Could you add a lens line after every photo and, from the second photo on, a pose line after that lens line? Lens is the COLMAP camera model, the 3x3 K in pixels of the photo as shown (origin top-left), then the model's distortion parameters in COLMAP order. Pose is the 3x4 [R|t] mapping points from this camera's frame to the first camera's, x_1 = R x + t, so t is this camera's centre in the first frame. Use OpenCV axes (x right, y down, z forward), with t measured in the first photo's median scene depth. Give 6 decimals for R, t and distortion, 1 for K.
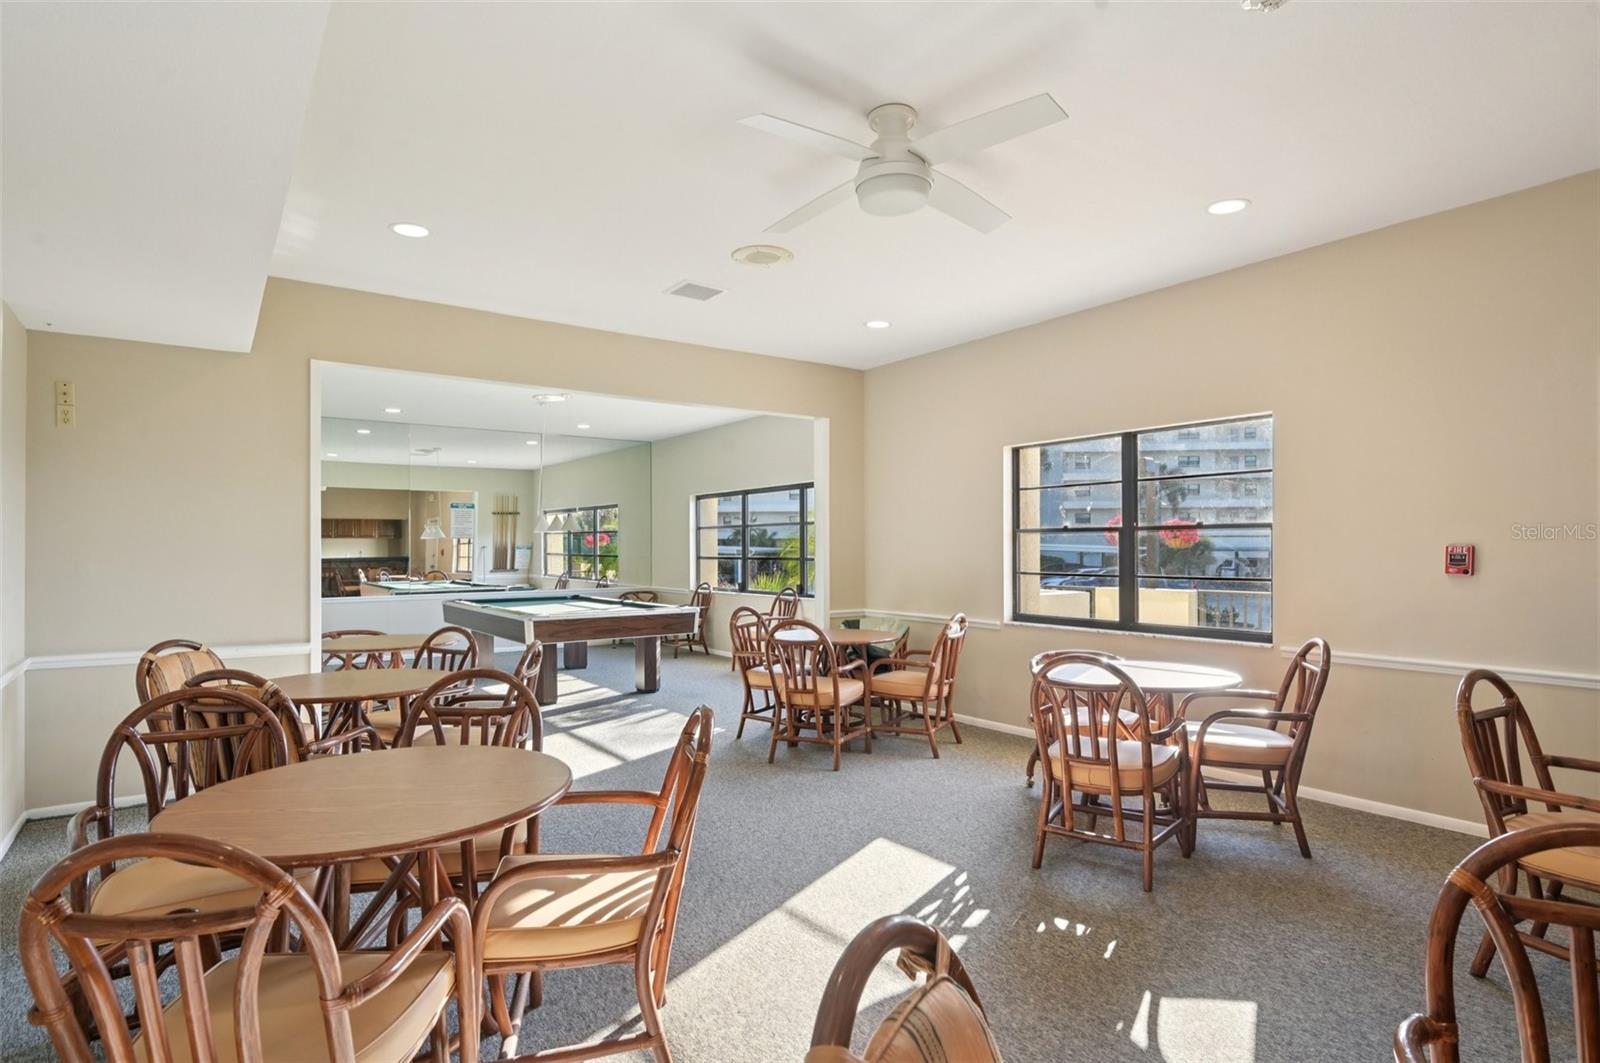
lens RADIAL K [[829.3, 0, 800.6], [0, 829.3, 533.8], [0, 0, 1]] dist [-0.000644, -0.000081]
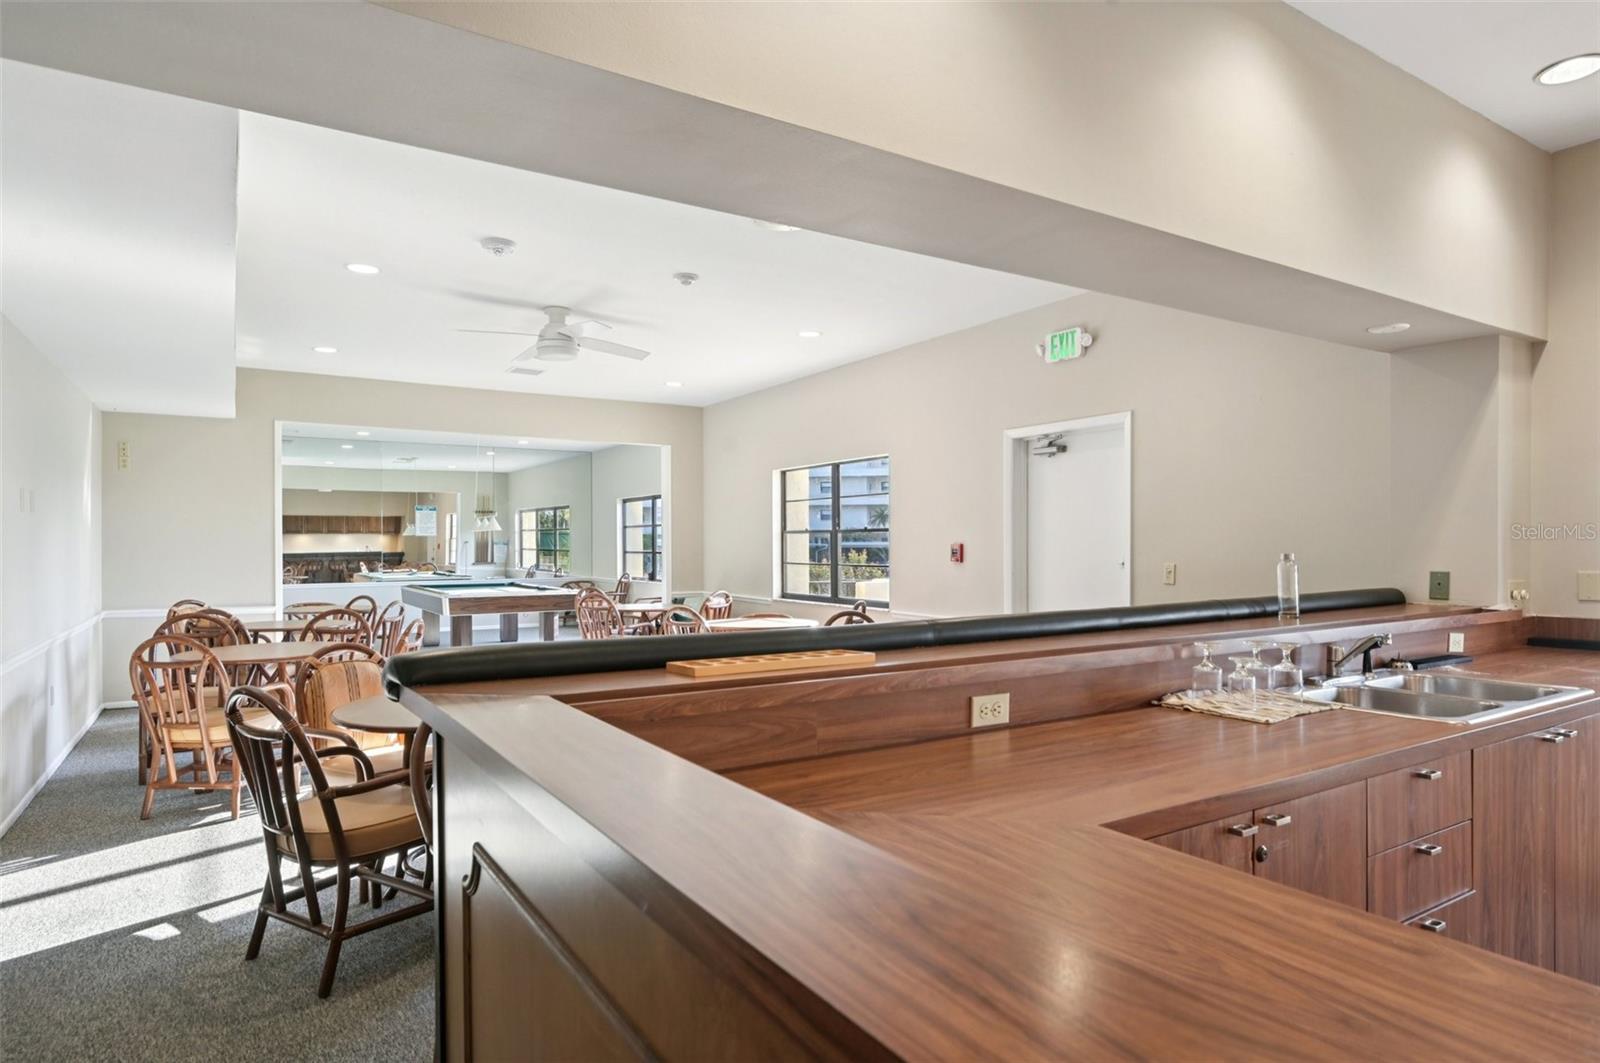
lens RADIAL K [[900.0, 0, 799.1], [0, 900.0, 538.7], [0, 0, 1]] dist [0.005722, 0.001014]
pose [[0.997866, 0.001092, -0.065284, 0.377753], [-0.000279, 0.999922, 0.012464, -0.010789], [0.065292, -0.012419, 0.997789, -0.468465]]
